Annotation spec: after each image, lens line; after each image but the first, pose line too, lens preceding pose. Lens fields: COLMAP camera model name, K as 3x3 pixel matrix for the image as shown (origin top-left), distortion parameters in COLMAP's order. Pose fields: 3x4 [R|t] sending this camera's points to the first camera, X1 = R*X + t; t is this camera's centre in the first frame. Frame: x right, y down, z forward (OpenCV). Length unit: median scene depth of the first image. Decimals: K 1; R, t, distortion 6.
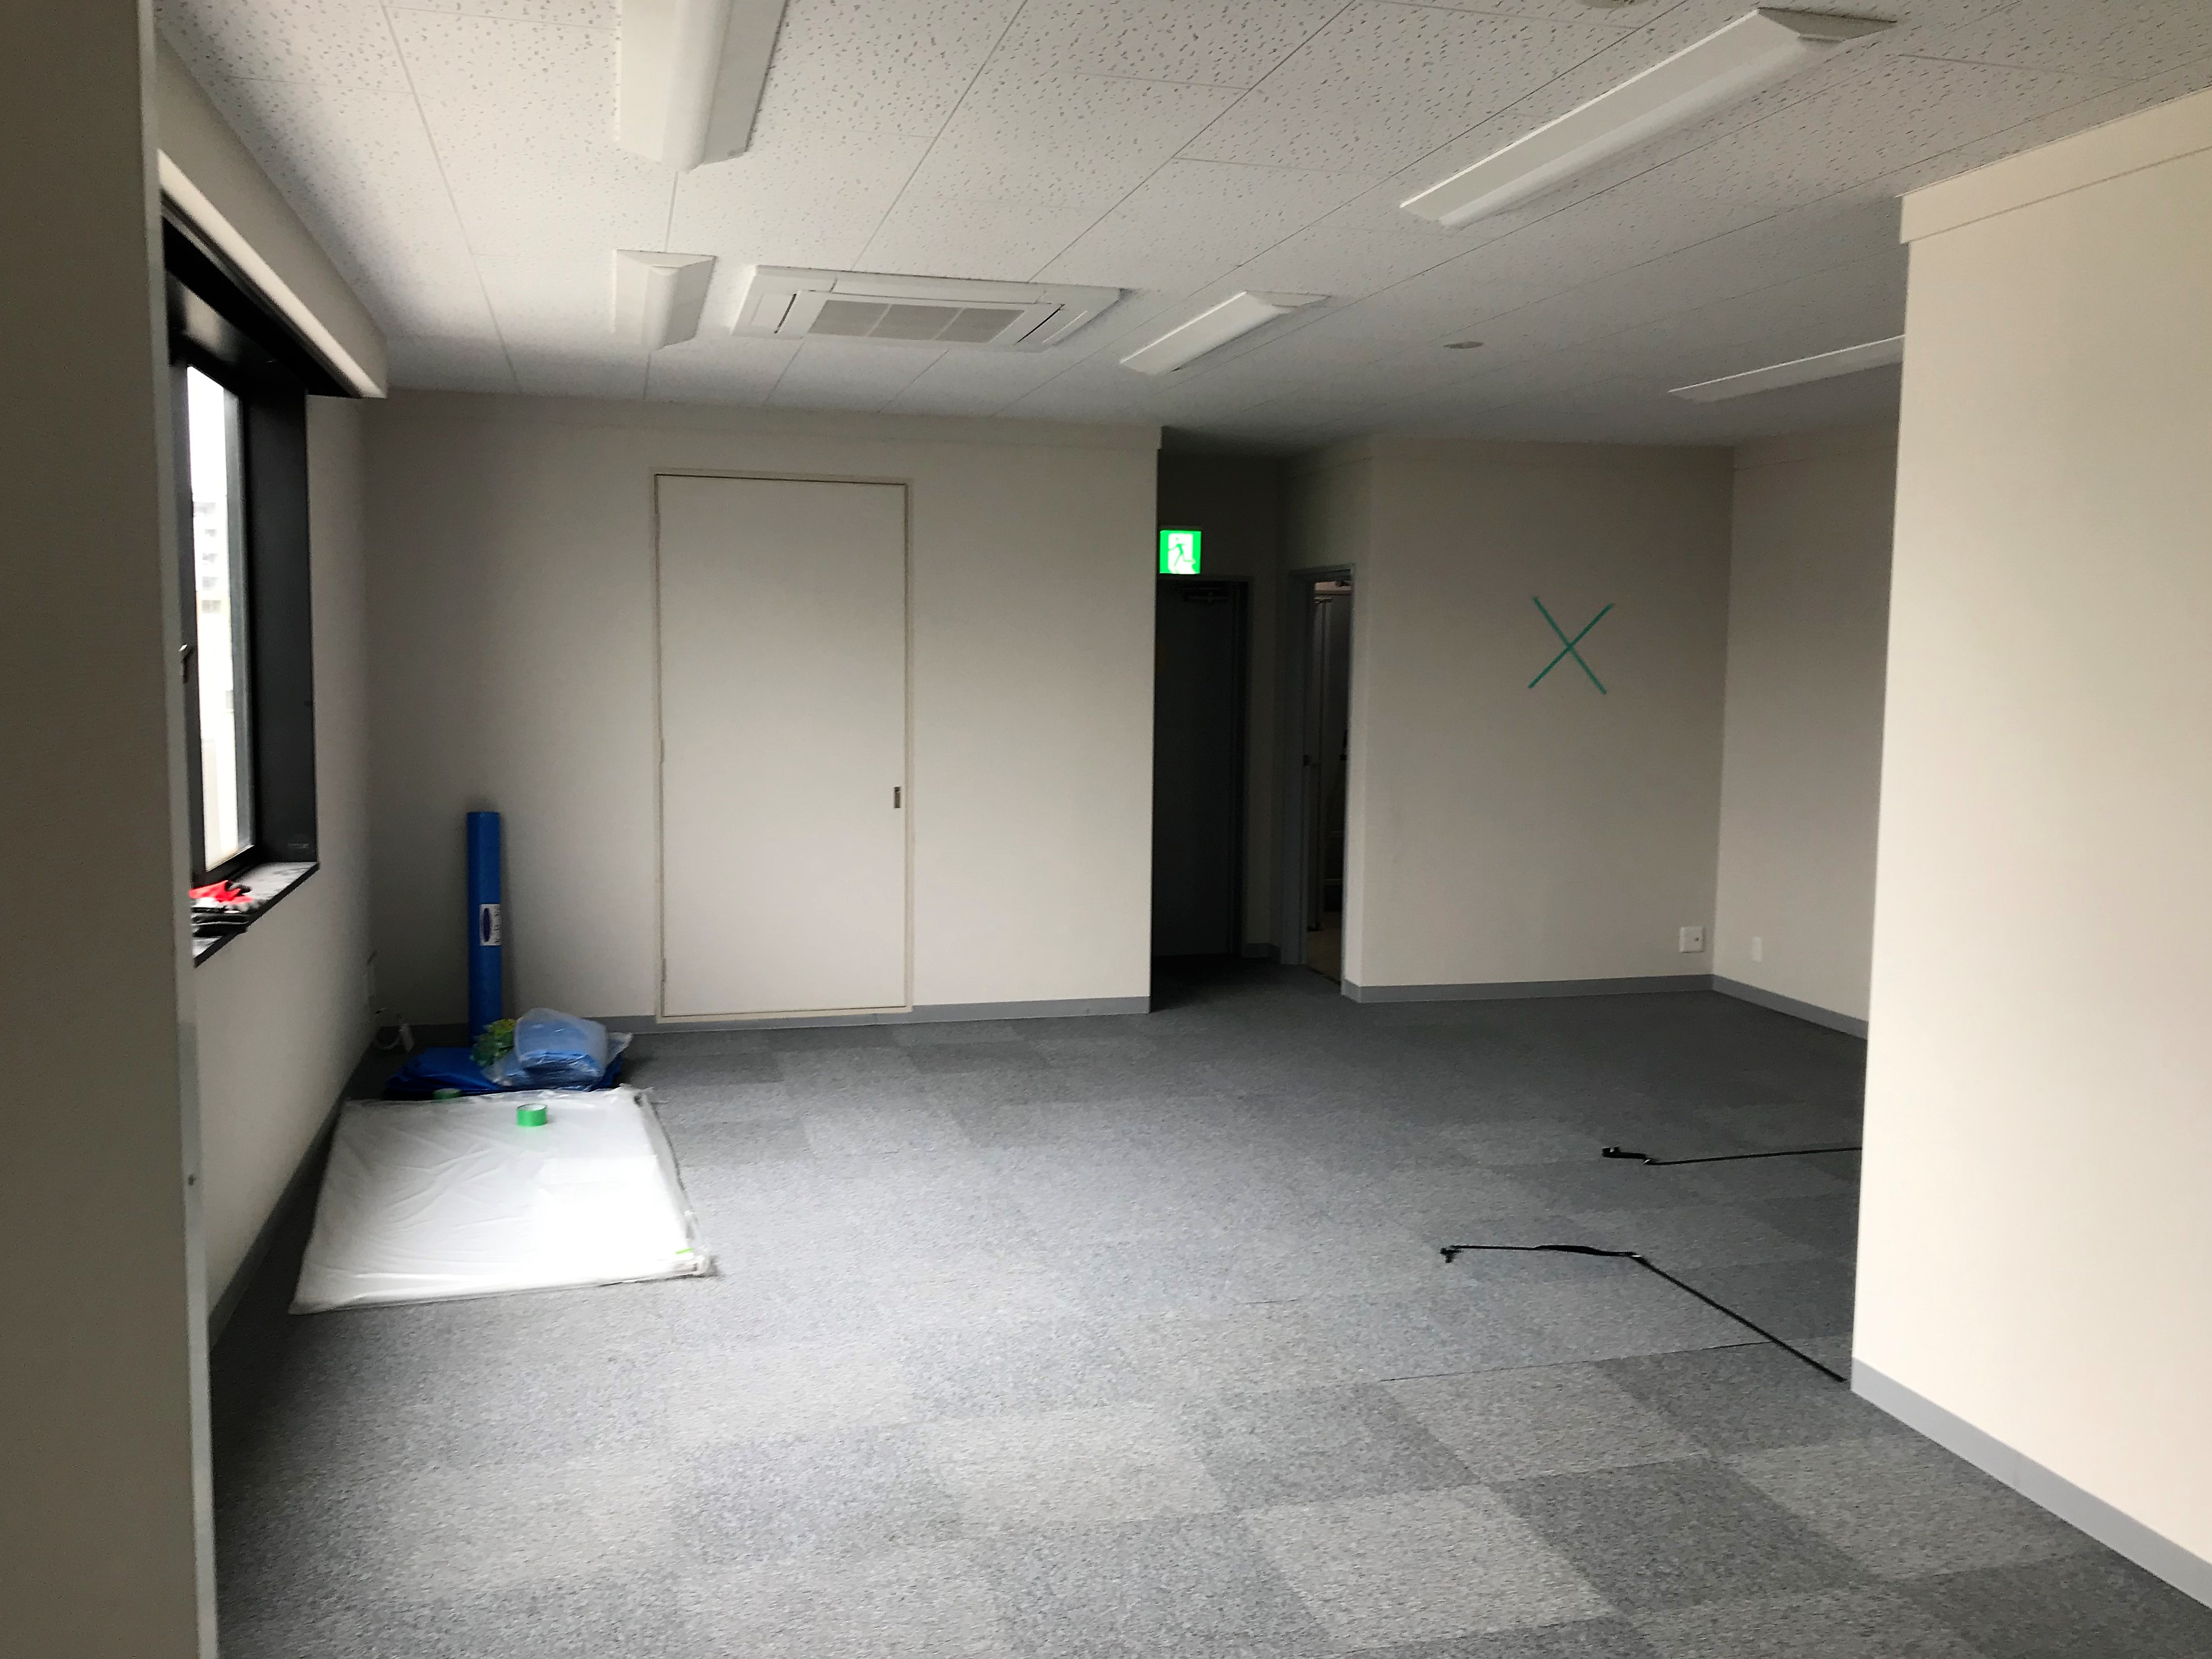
lens RADIAL K [[1870.0, 0, 1104.0], [0, 1870.0, 822.1], [0, 0, 1]] dist [0.152724, -0.346896]
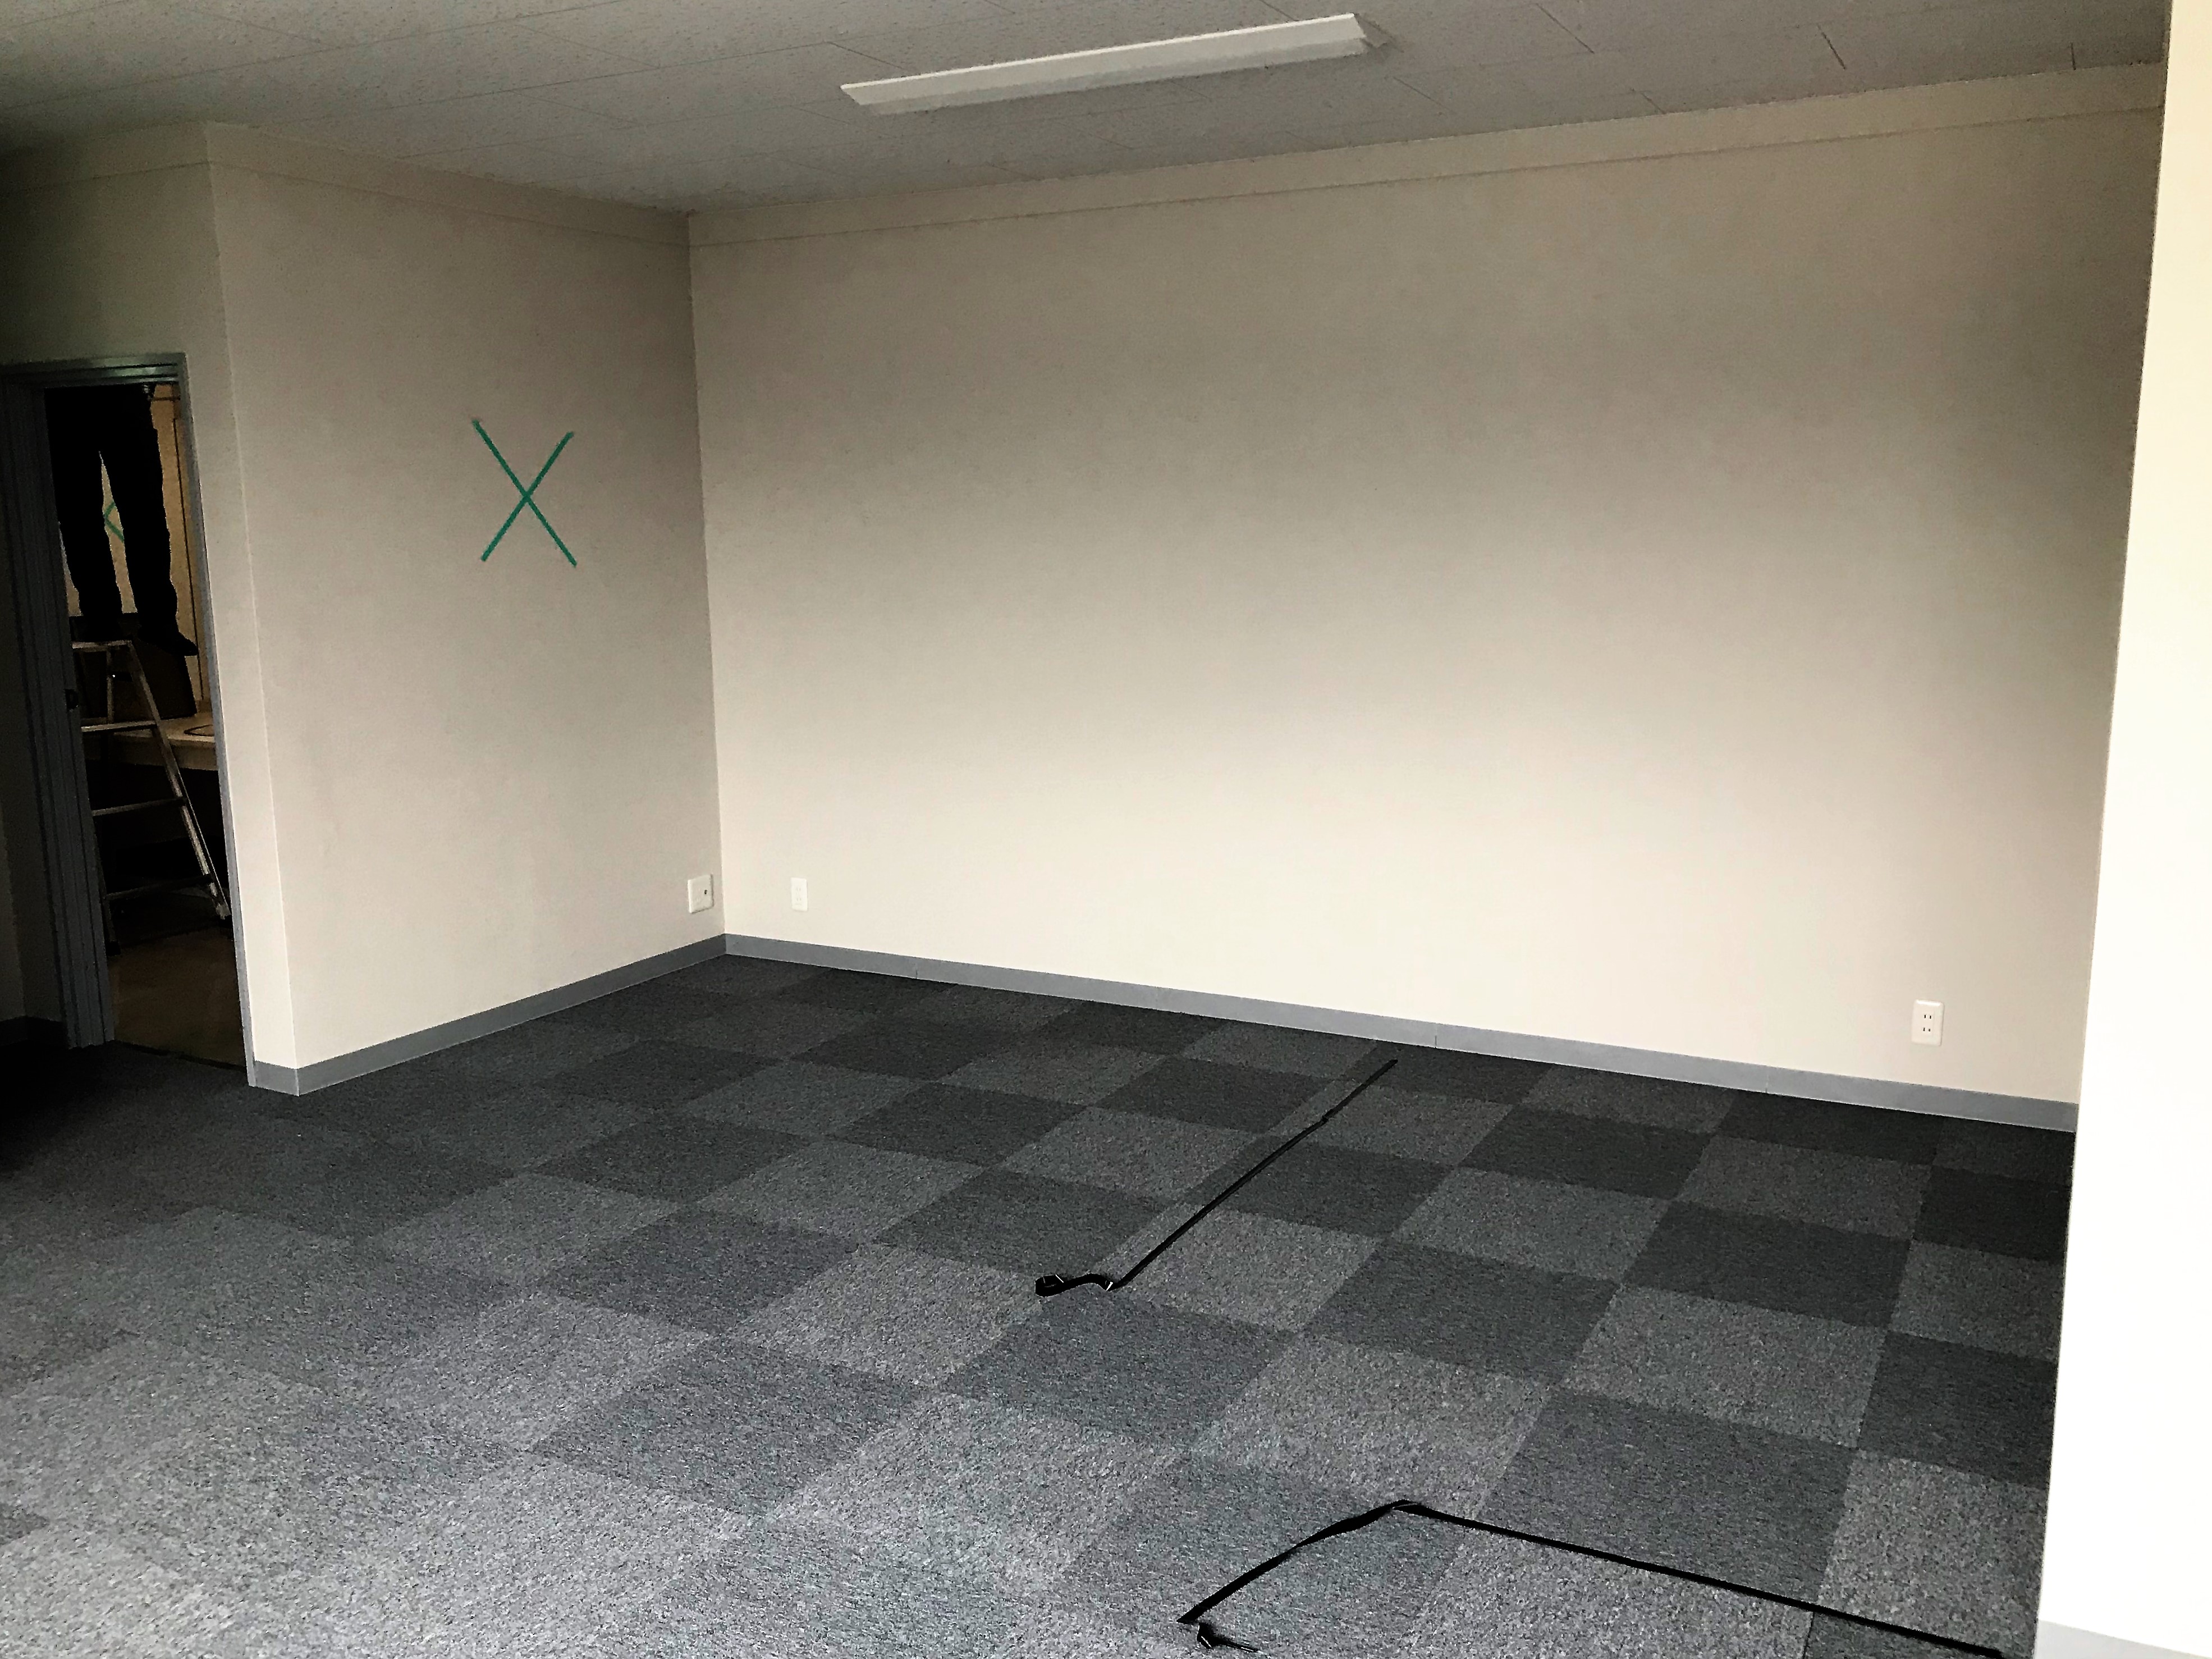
lens RADIAL K [[1843.2, 0, 1104.9], [0, 1843.2, 835.1], [0, 0, 1]] dist [0.015078, 0.006554]
pose [[0.678538, -0.146860, 0.719735, -0.131714], [0.087758, 0.989000, 0.119068, -0.043893], [-0.729304, -0.017629, 0.683962, 0.513567]]
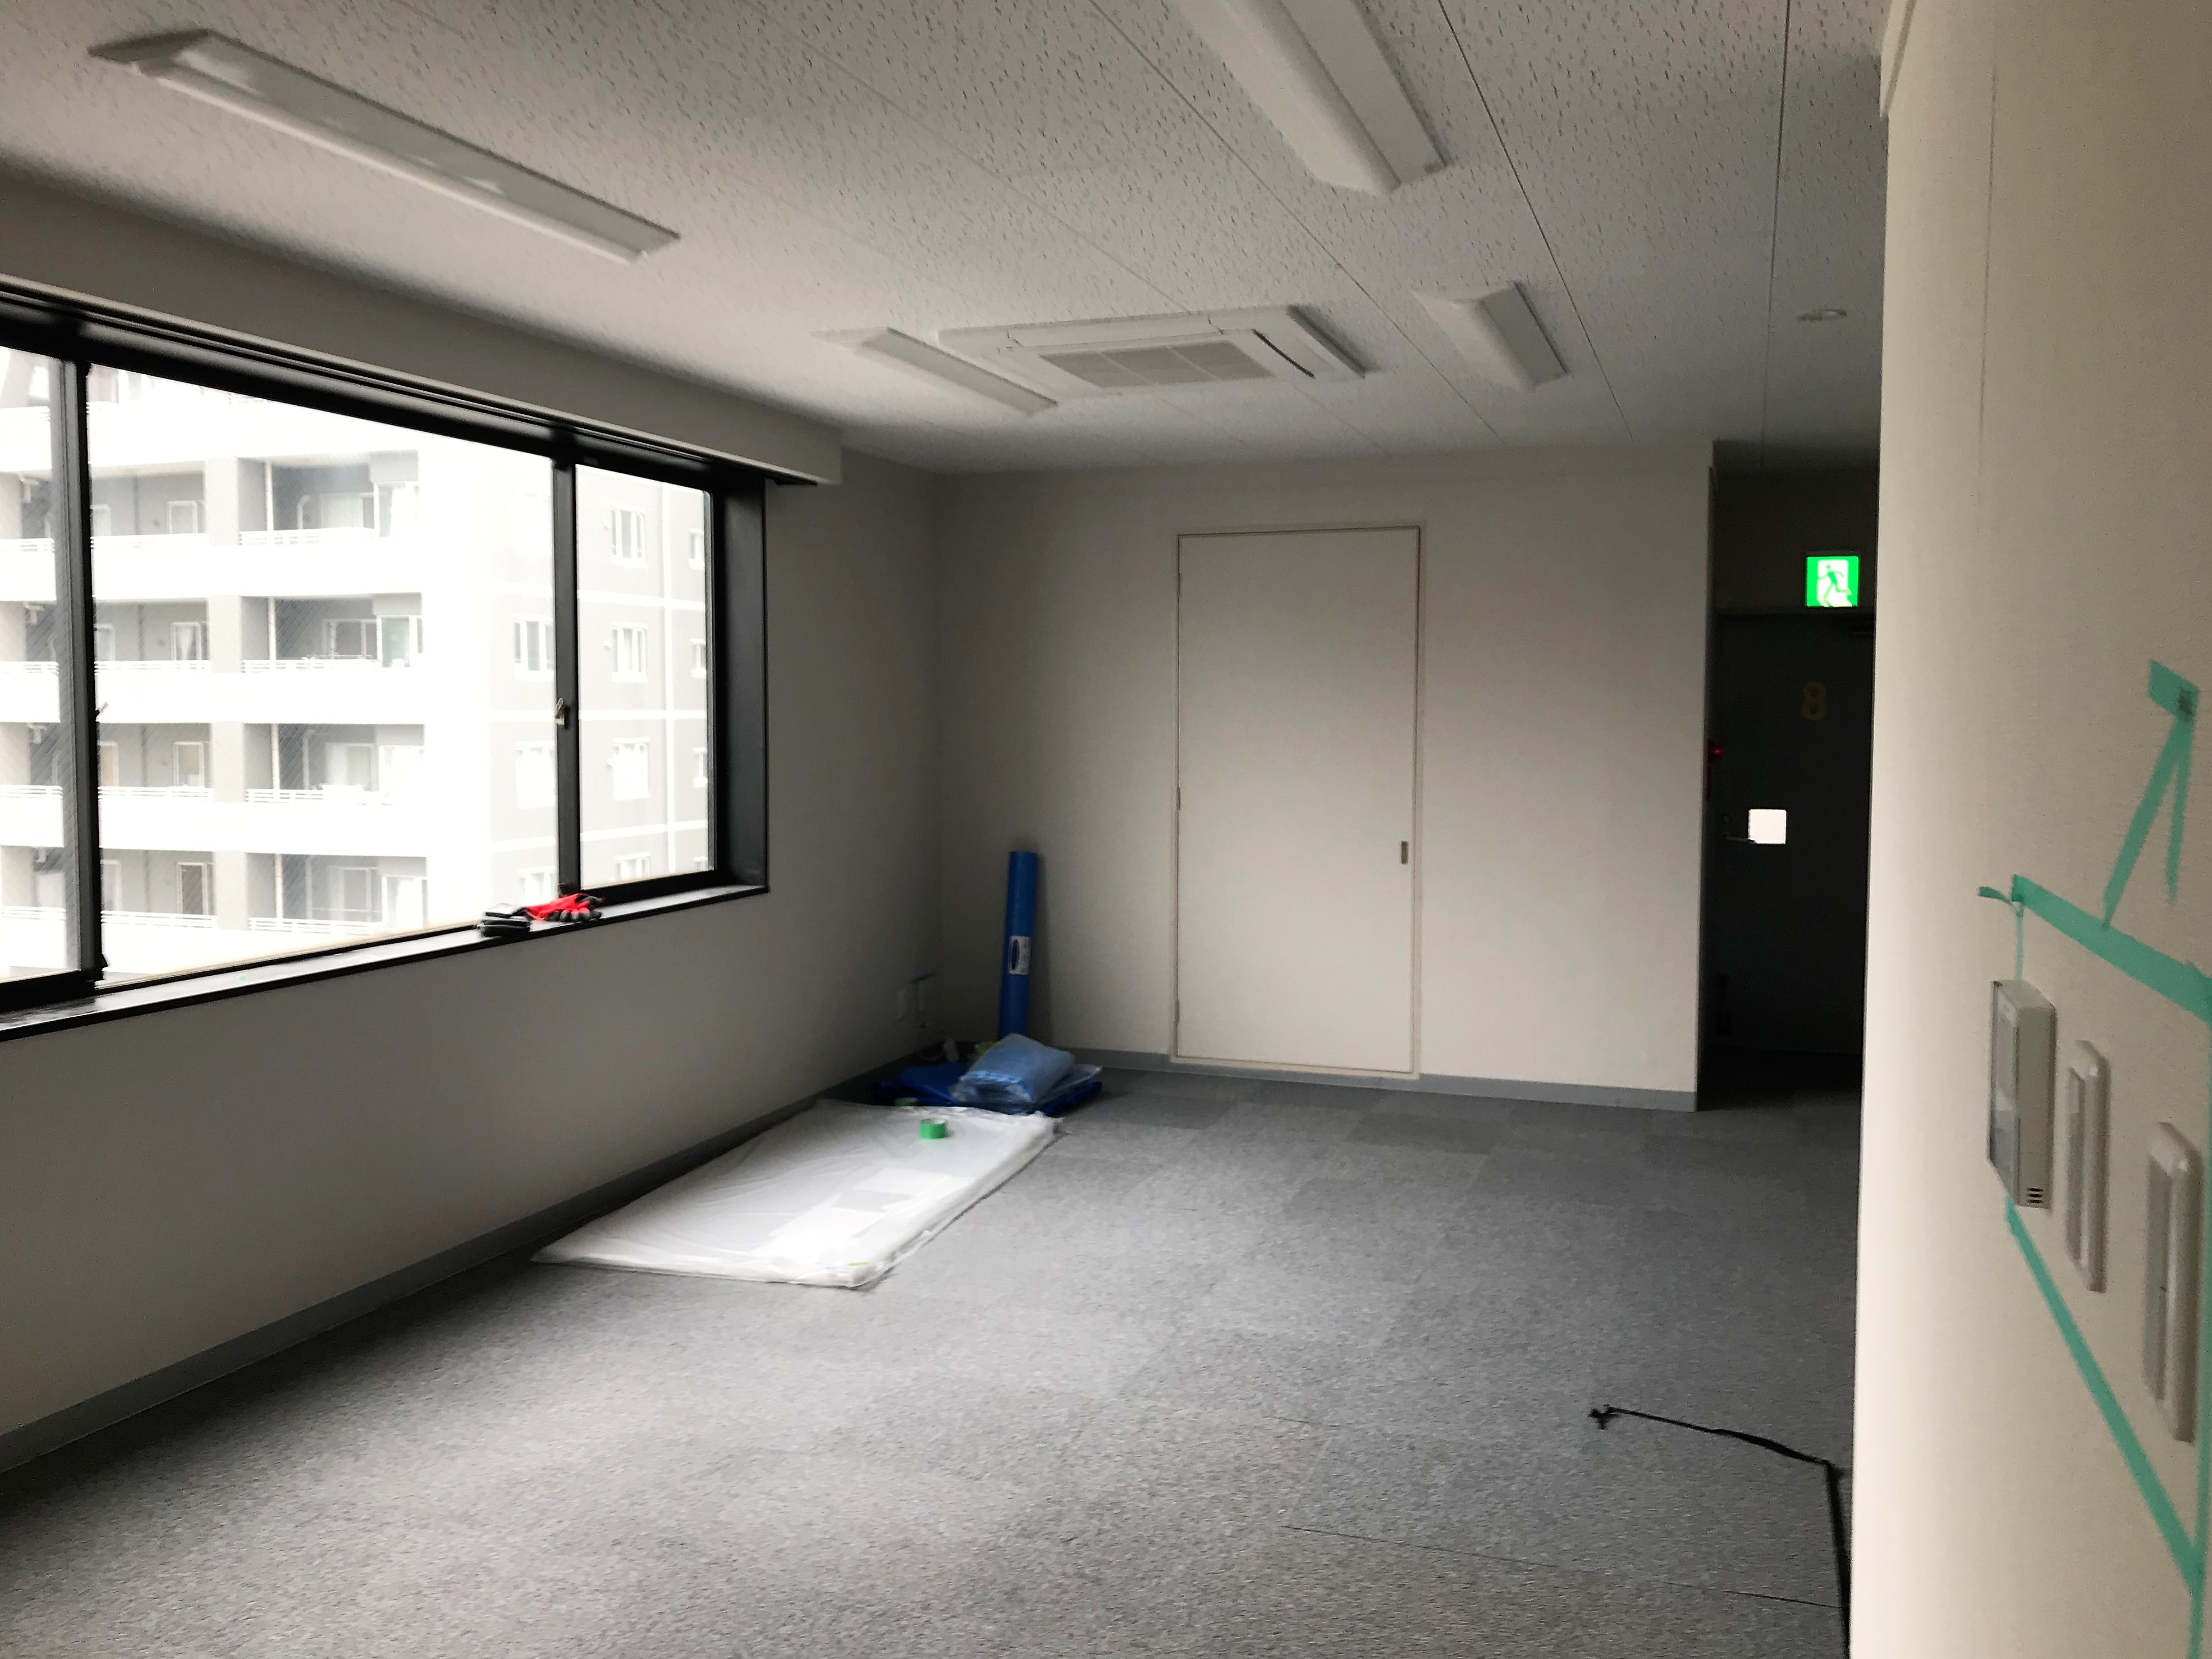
lens RADIAL K [[1870.0, 0, 1104.0], [0, 1870.0, 822.1], [0, 0, 1]] dist [0.152724, -0.346896]
pose [[0.831821, 0.025321, -0.554466, 0.349348], [-0.043329, 0.998873, -0.019387, -0.004072], [0.553350, 0.040151, 0.831980, 0.138773]]
